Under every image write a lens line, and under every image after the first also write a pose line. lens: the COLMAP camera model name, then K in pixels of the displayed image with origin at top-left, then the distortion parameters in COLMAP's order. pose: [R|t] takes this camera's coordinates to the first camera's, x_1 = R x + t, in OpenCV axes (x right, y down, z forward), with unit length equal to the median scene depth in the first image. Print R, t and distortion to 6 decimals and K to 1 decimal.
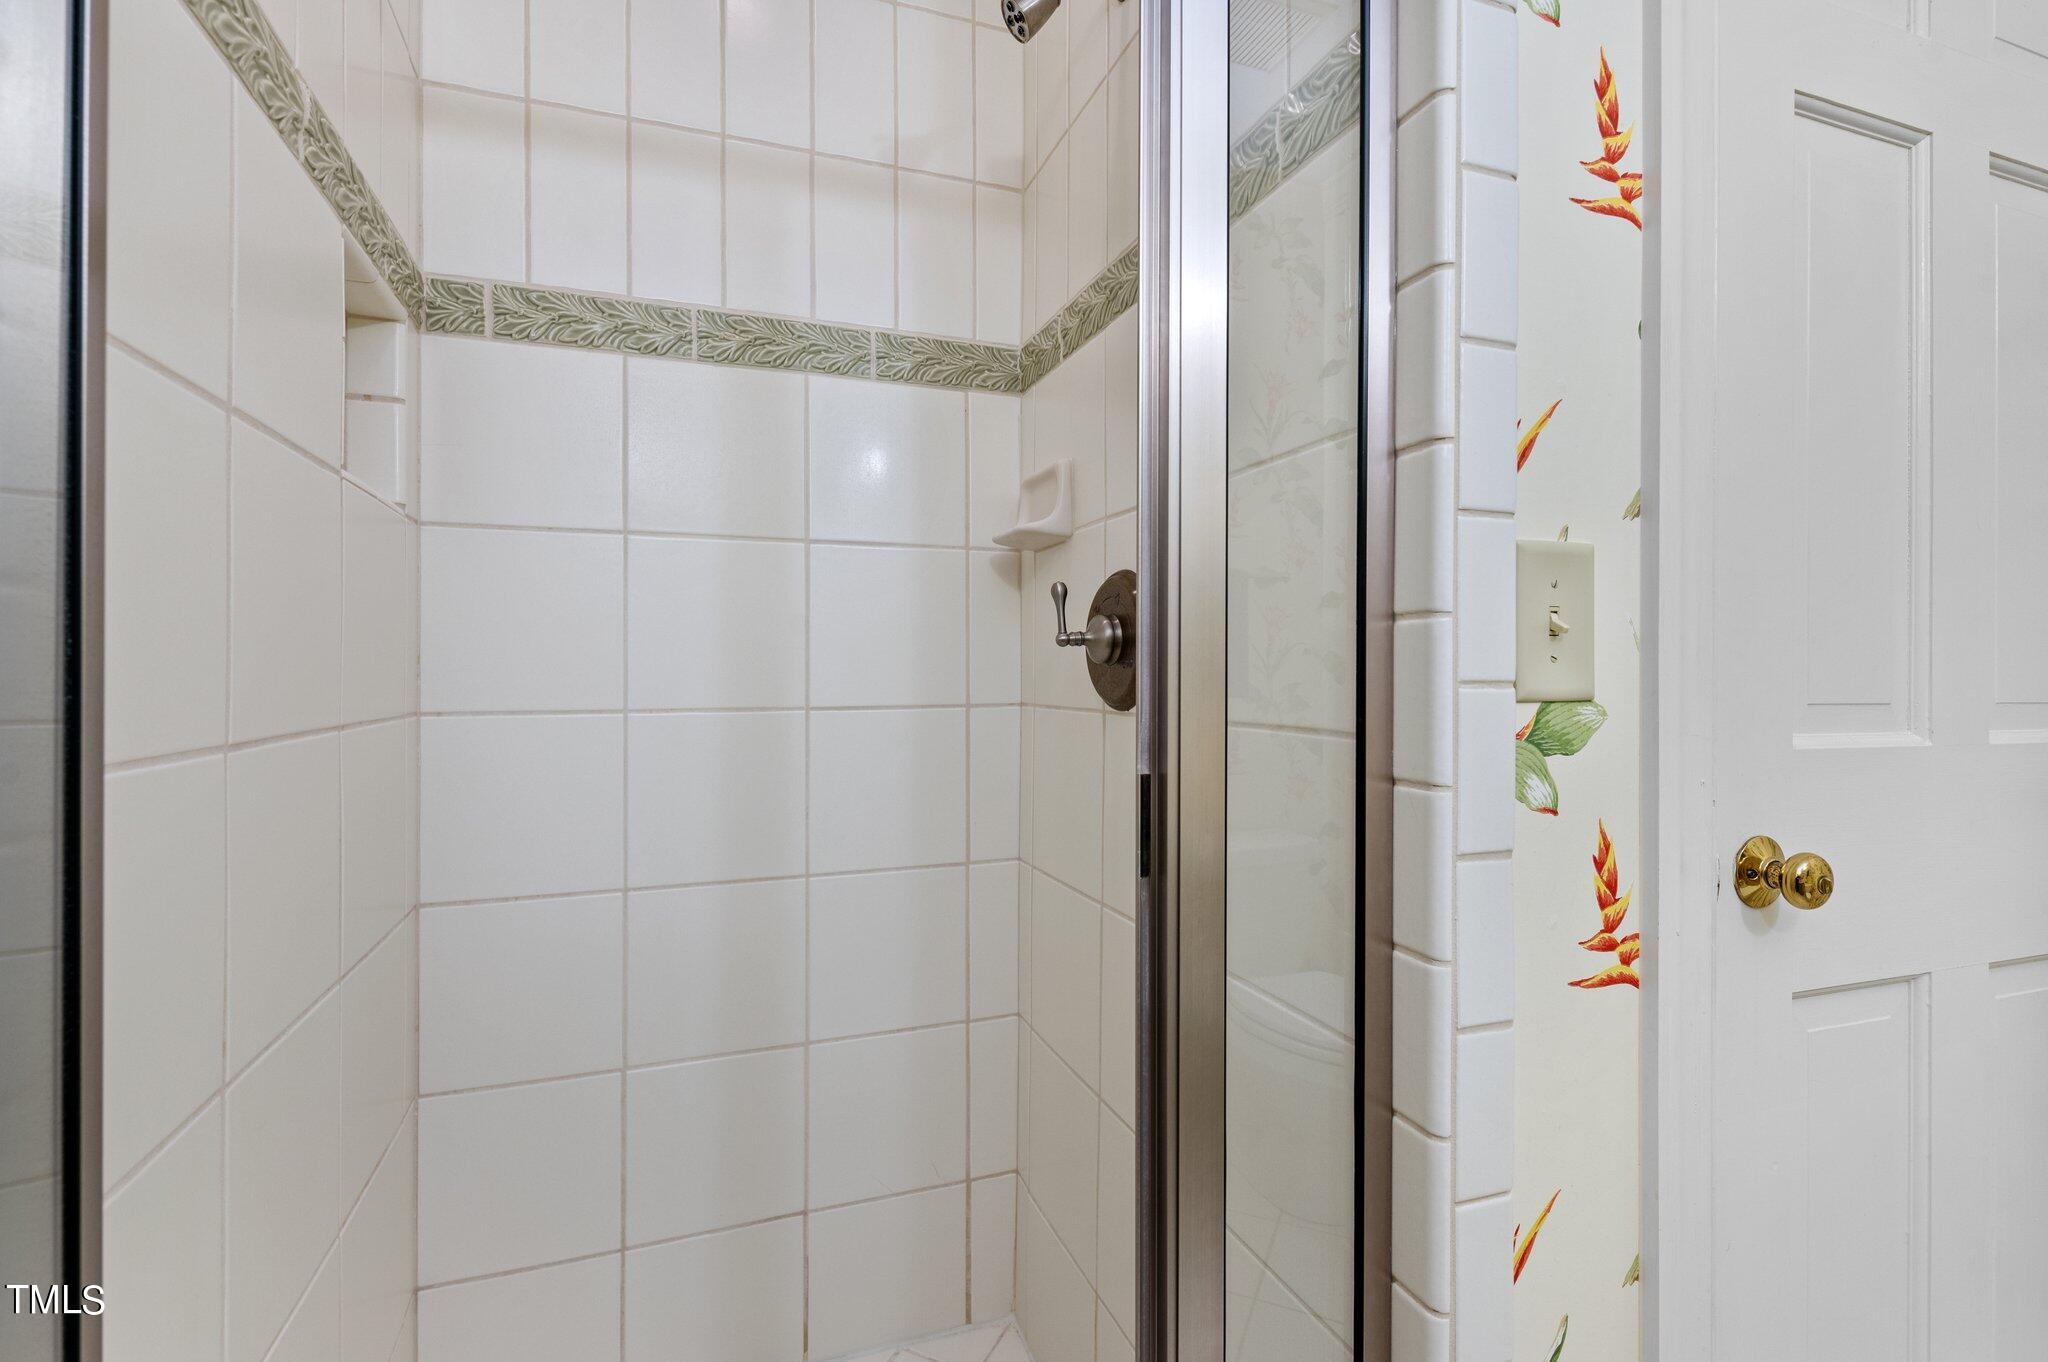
lens RADIAL K [[950.2, 0, 1020.4], [0, 950.2, 670.7], [0, 0, 1]] dist [-0.000371, 0.000343]
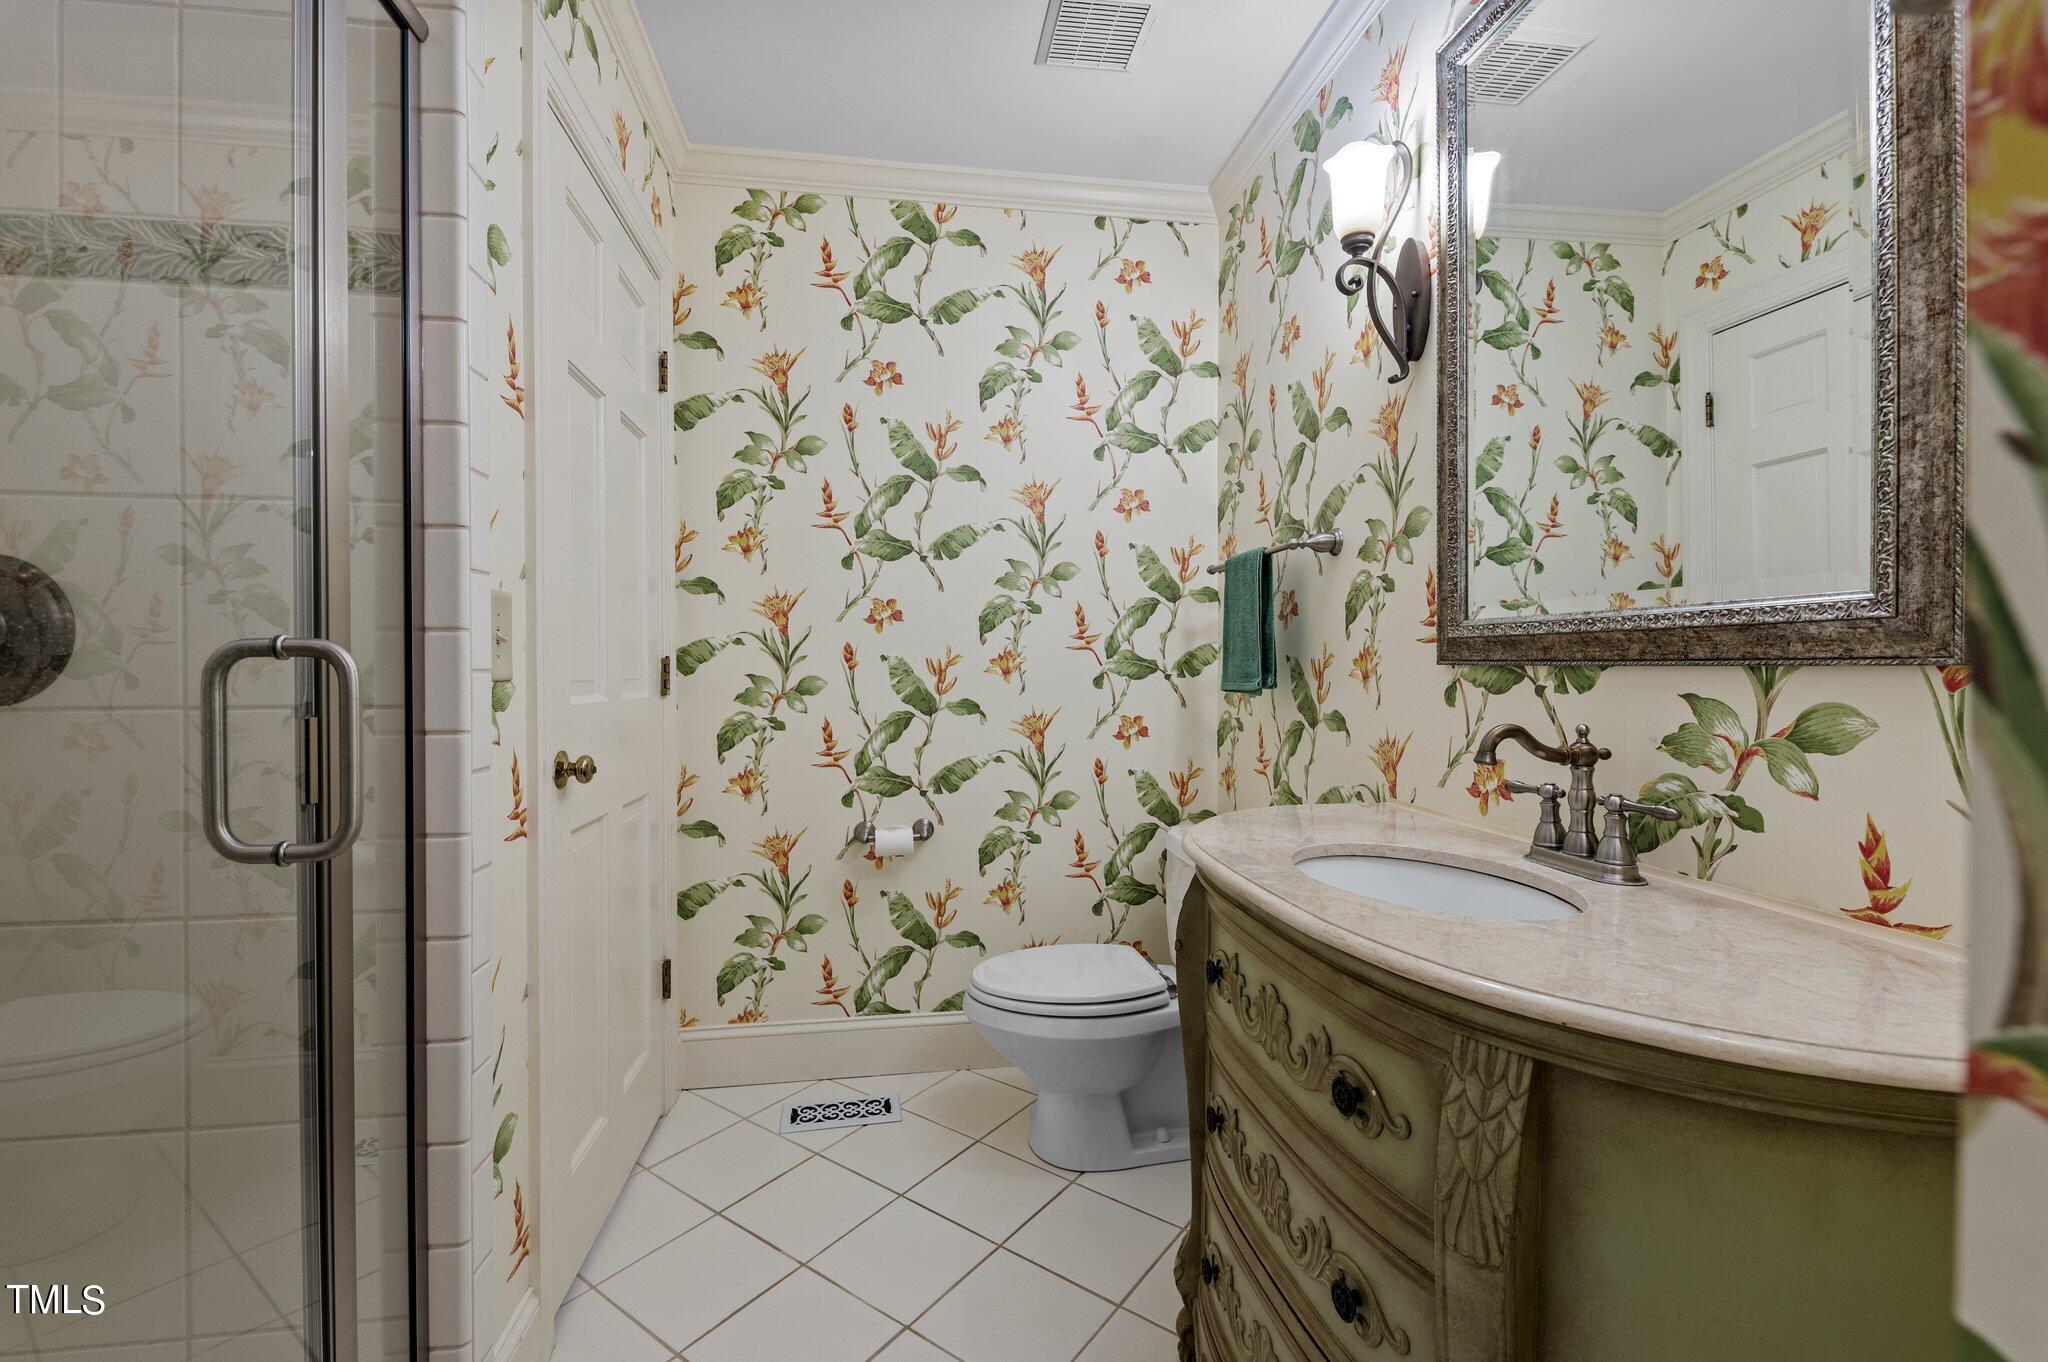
lens RADIAL K [[896.3, 0, 1023.2], [0, 896.3, 671.6], [0, 0, 1]] dist [-0.001597, -0.000112]
pose [[0.187564, -0.010275, 0.982199, -0.855278], [0.001687, 0.999947, 0.010138, -0.000113], [-0.982251, -0.000245, 0.187572, -0.256429]]
